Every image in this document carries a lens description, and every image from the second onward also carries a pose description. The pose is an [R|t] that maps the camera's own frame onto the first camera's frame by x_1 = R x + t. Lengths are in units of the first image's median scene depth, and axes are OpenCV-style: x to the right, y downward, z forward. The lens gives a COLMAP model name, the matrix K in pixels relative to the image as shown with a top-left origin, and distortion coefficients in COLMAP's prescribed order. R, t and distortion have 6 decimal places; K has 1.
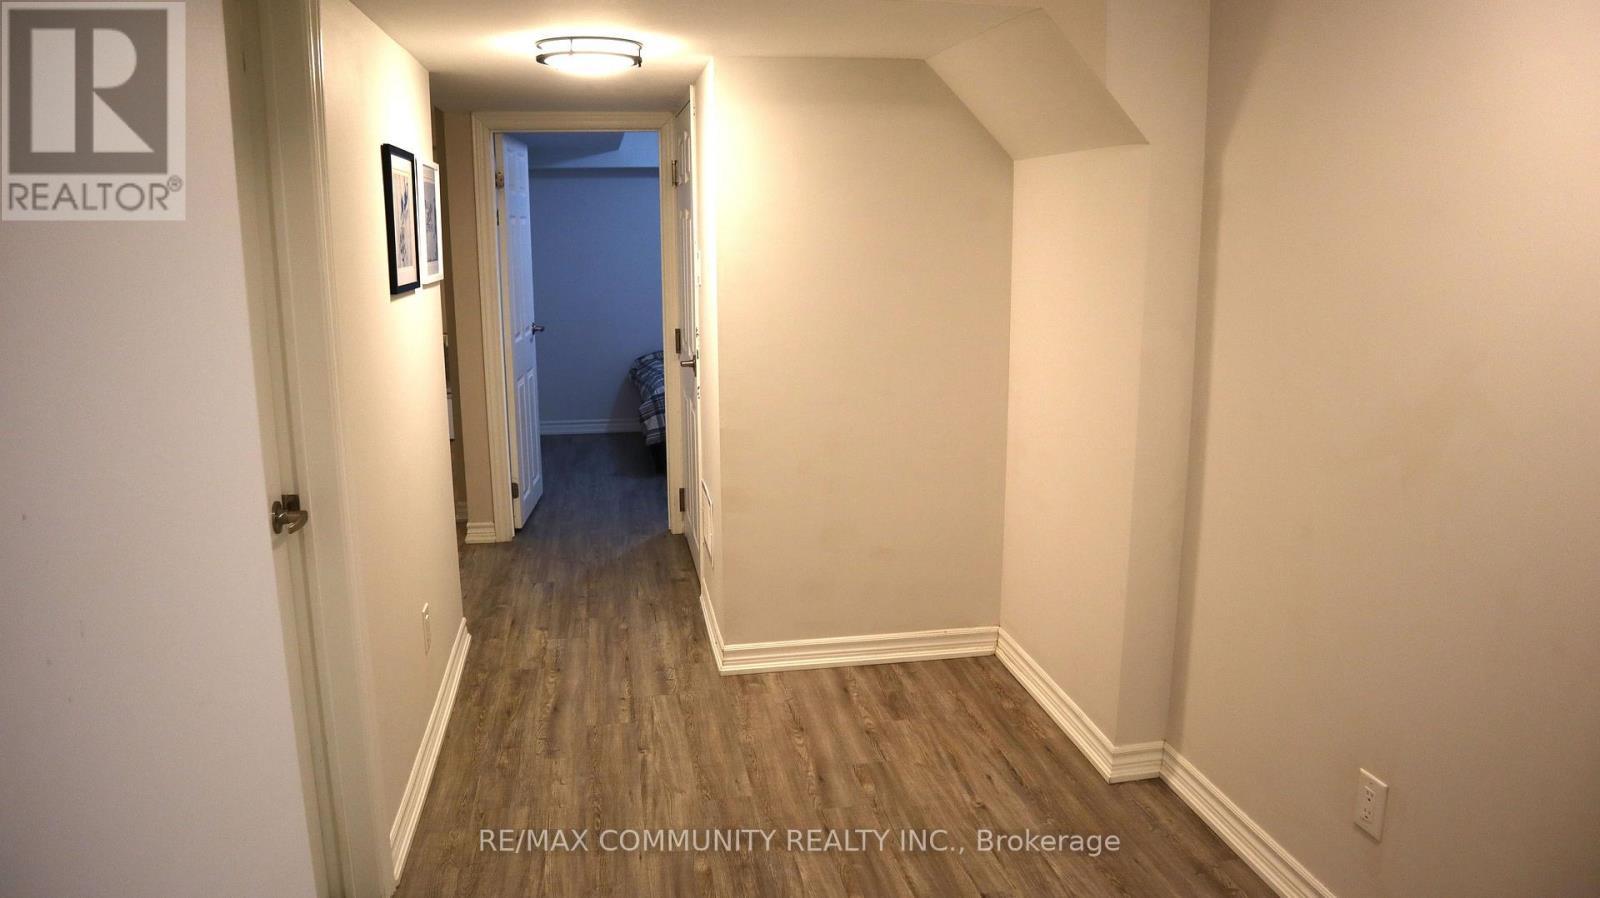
lens RADIAL K [[1112.8, 0, 800.0], [0, 1112.8, 449.0], [0, 0, 1]] dist [-0.135613, 0.120528]
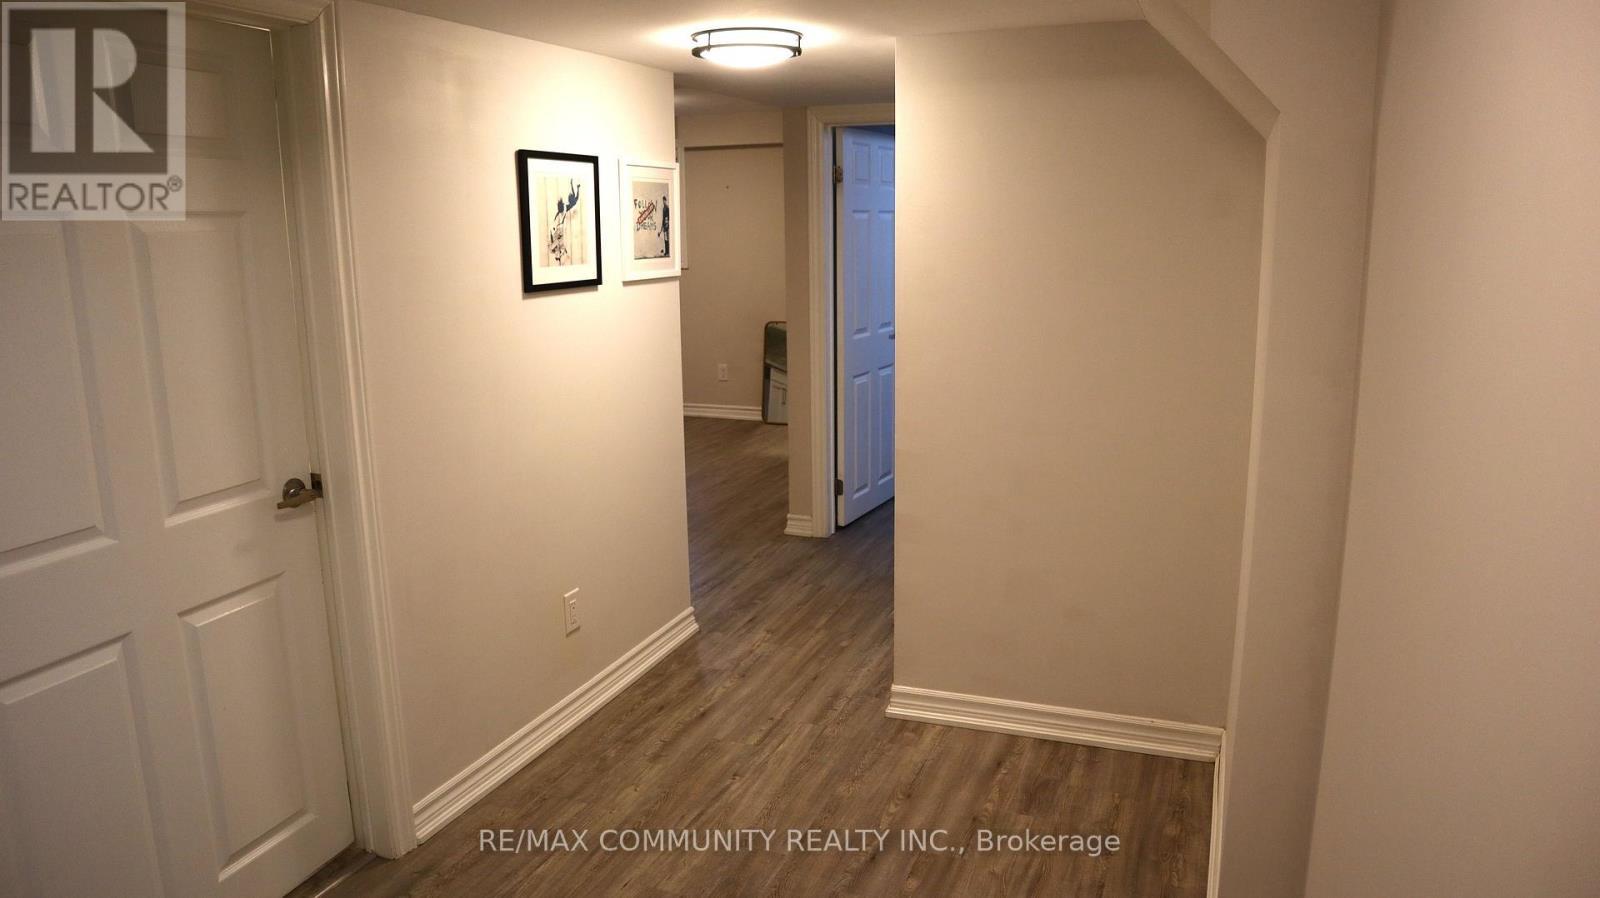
lens RADIAL K [[1112.8, 0, 800.0], [0, 1112.8, 449.0], [0, 0, 1]] dist [-0.135613, 0.120528]
pose [[0.854060, 0.098764, -0.510713, 0.319379], [-0.093849, 0.994955, 0.035467, -0.042399], [0.511639, 0.017639, 0.859020, 0.177578]]
